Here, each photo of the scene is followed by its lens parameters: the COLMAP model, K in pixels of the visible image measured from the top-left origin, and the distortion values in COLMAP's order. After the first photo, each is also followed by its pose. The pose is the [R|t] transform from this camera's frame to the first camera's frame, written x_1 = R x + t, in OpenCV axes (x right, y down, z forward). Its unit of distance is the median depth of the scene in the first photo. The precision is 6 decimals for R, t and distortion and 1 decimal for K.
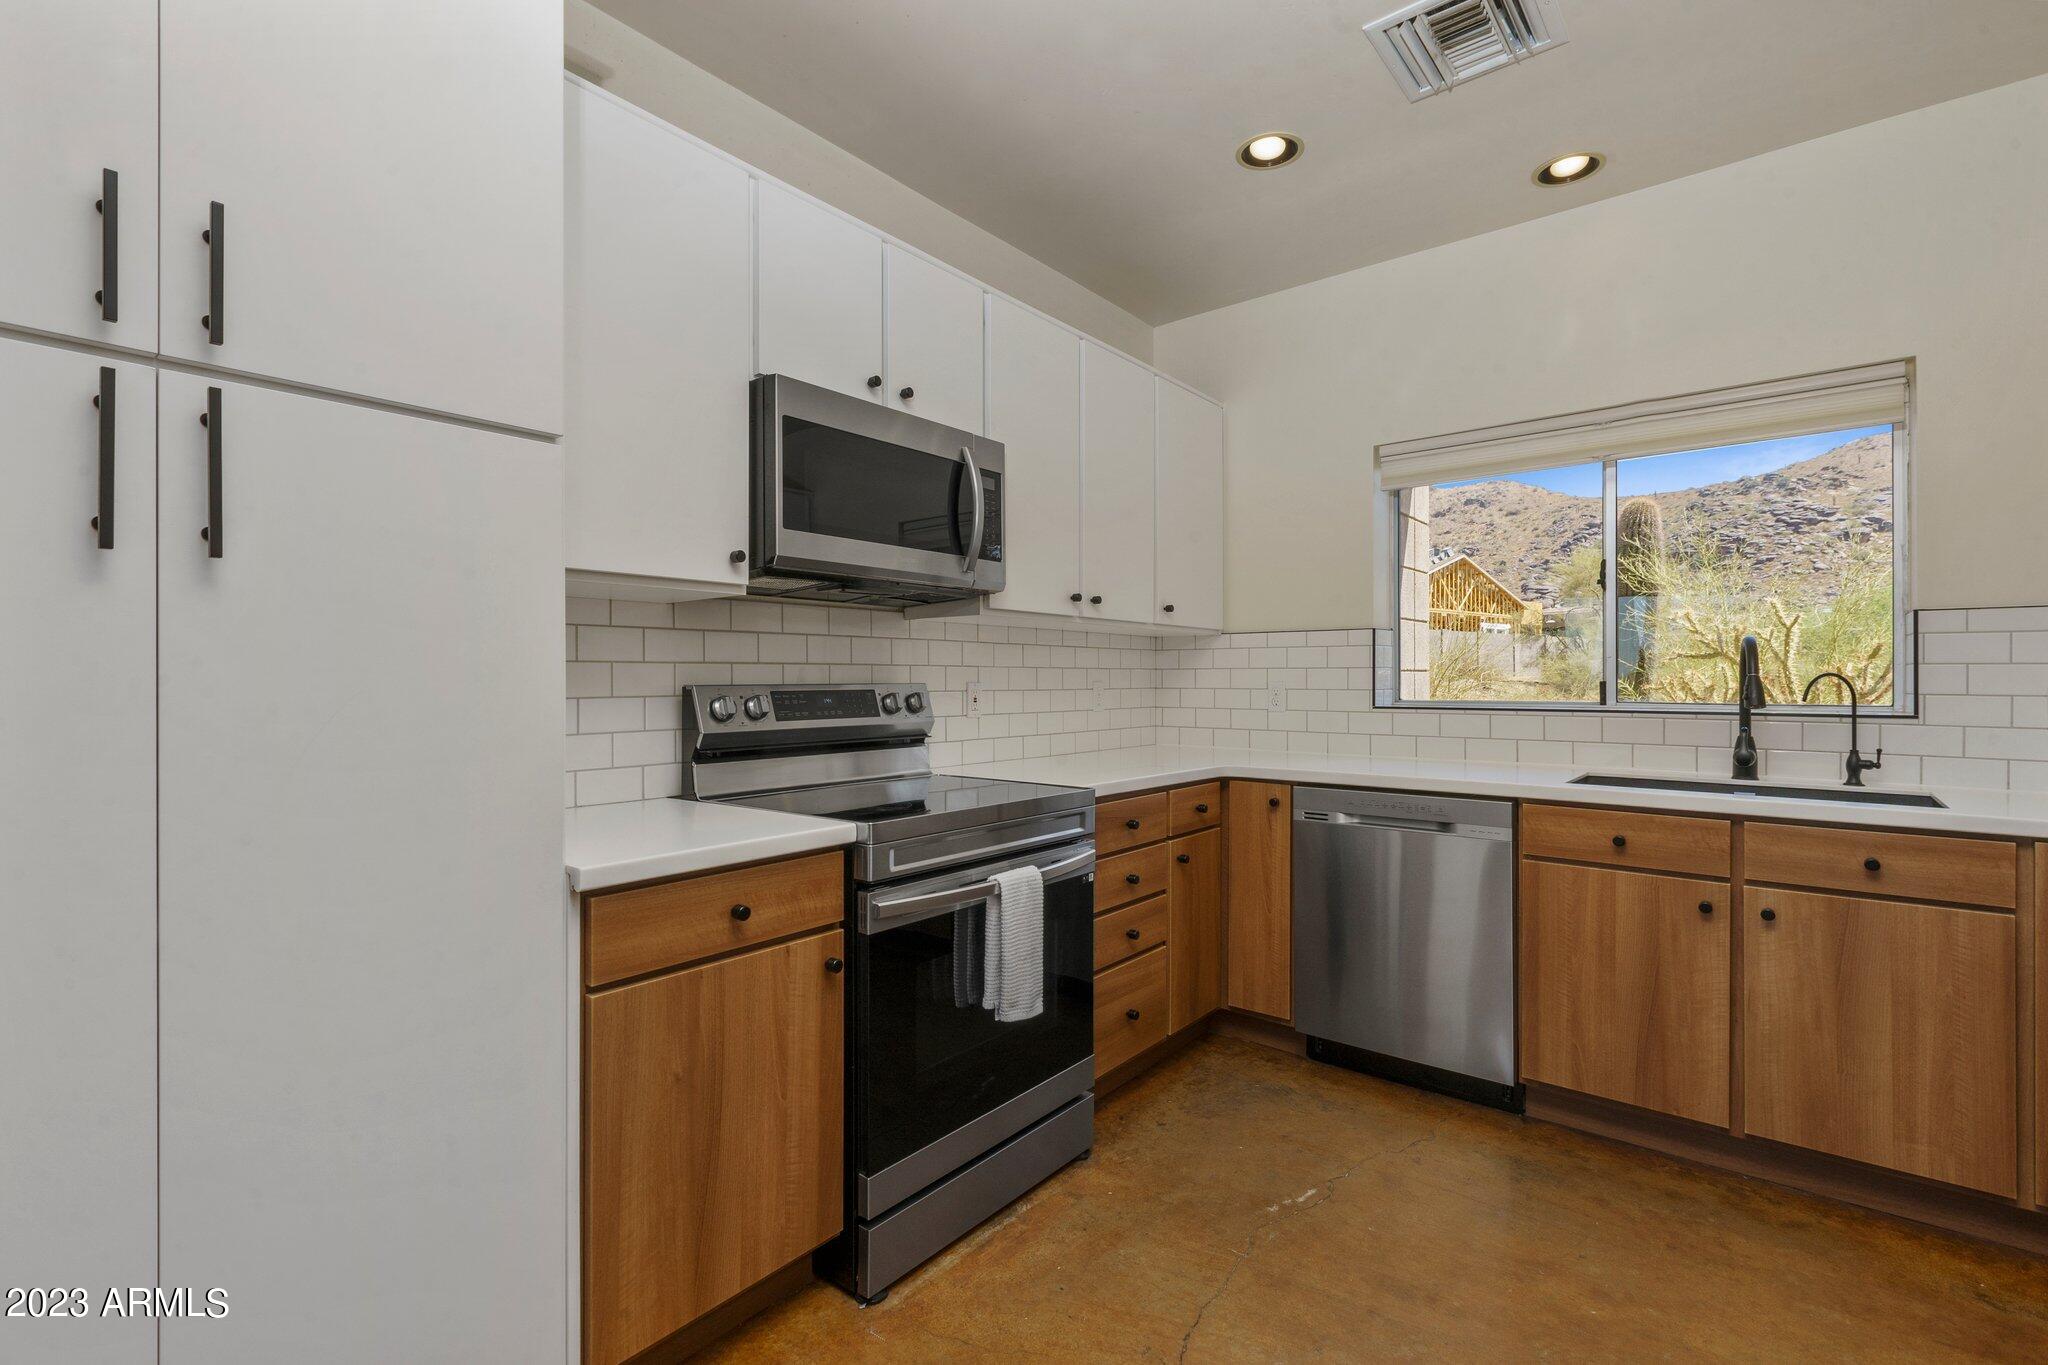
lens RADIAL K [[946.3, 0, 1021.4], [0, 946.3, 669.2], [0, 0, 1]] dist [0.016208, -0.000089]
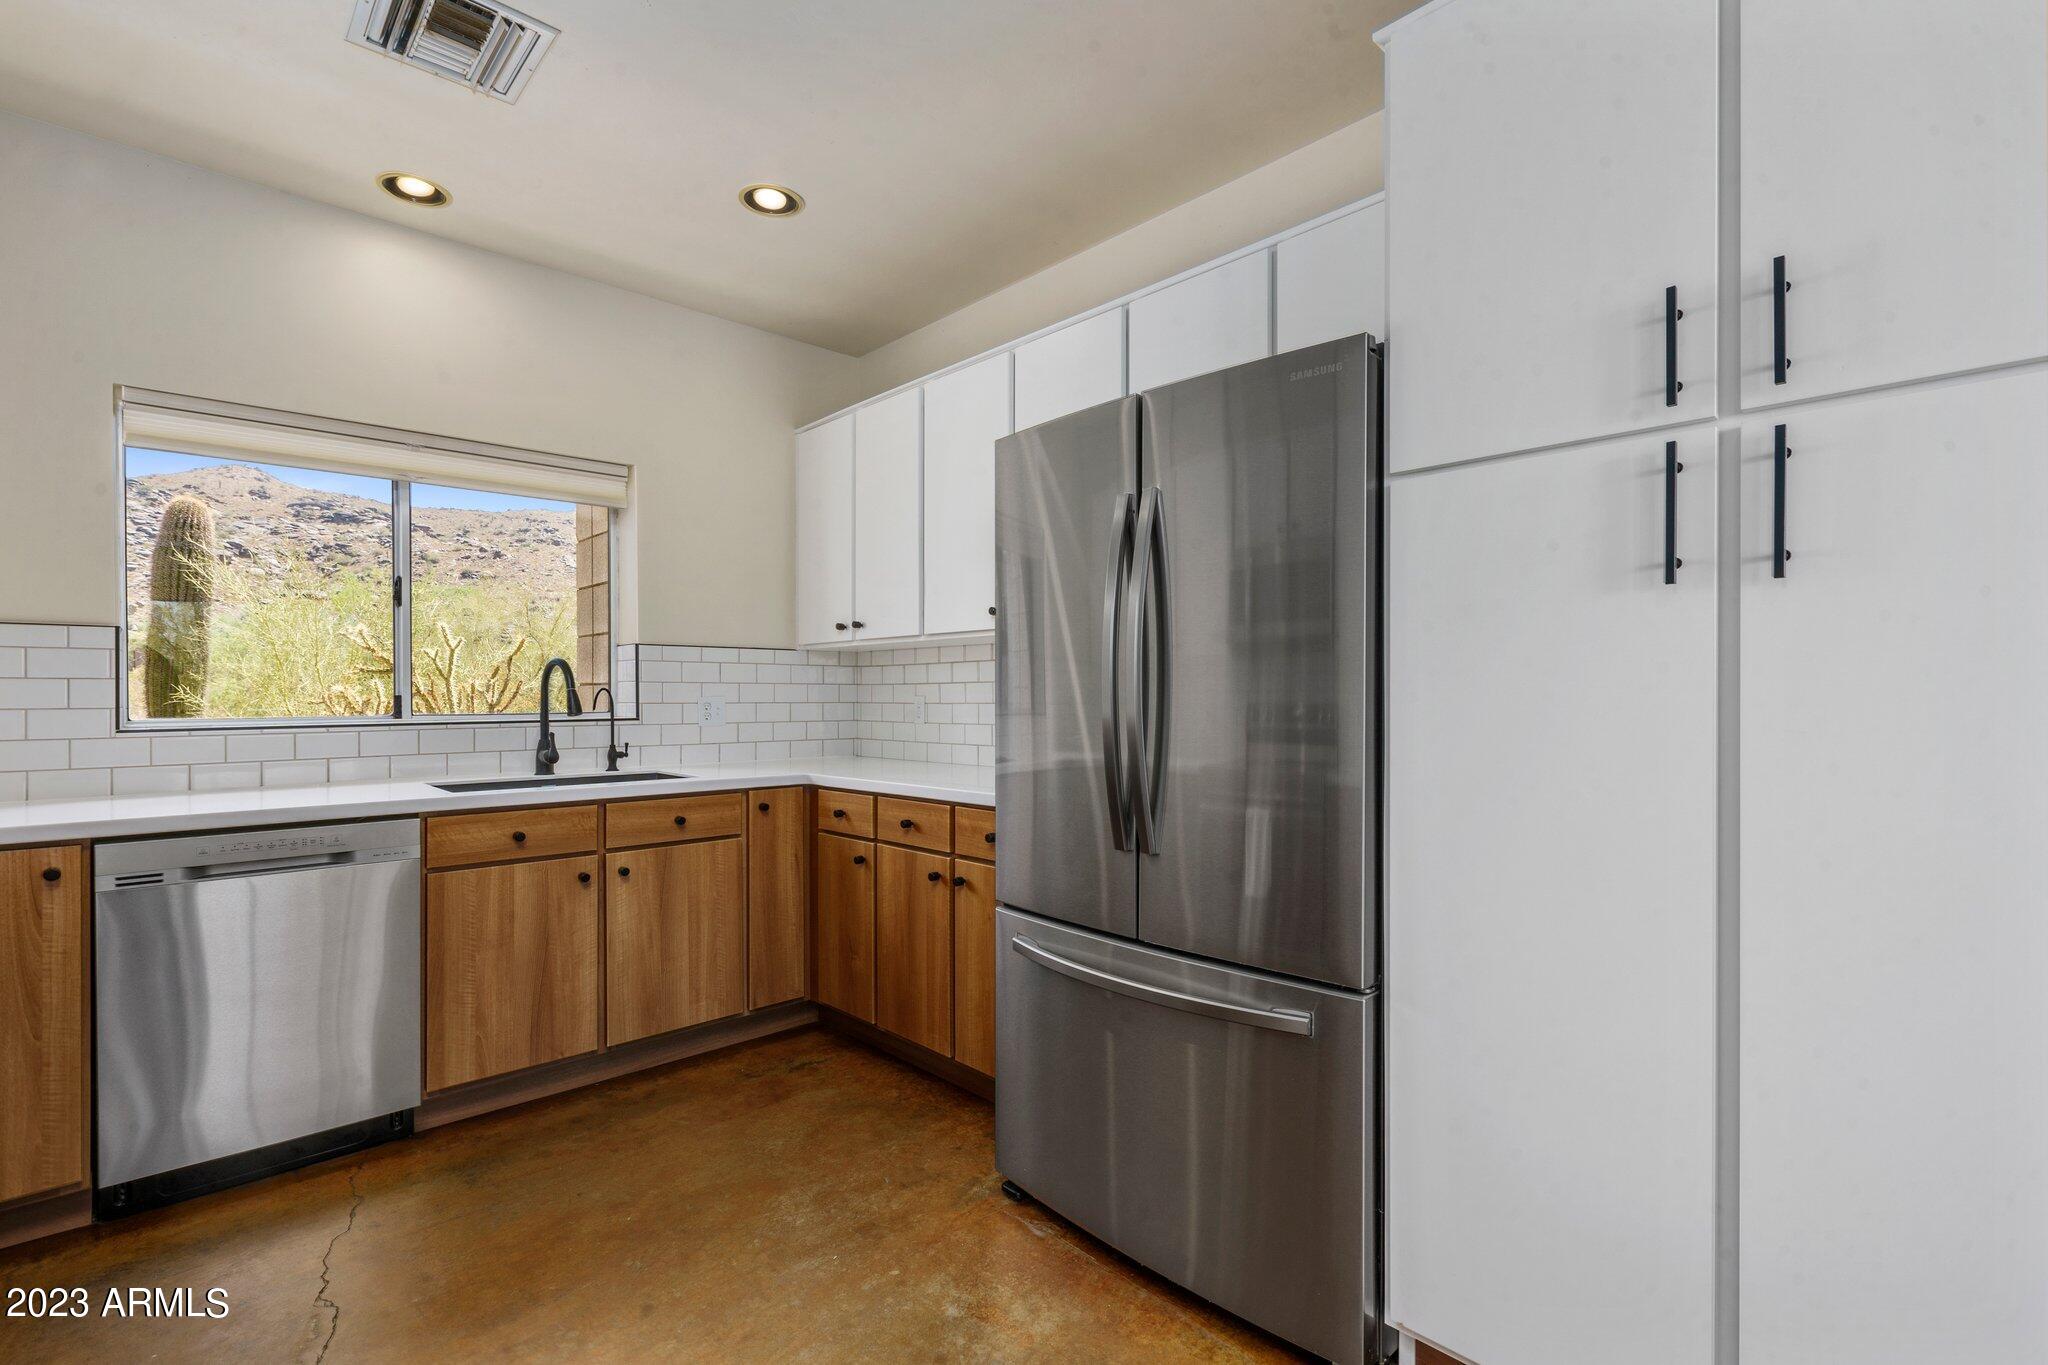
lens RADIAL K [[918.6, 0, 1015.3], [0, 918.6, 687.6], [0, 0, 1]] dist [0.002835, 0.000719]
pose [[0.138225, 0.004895, 0.990389, -0.354345], [-0.007478, 0.999964, -0.003898, 0.004779], [-0.990373, -0.006867, 0.138257, 0.268742]]
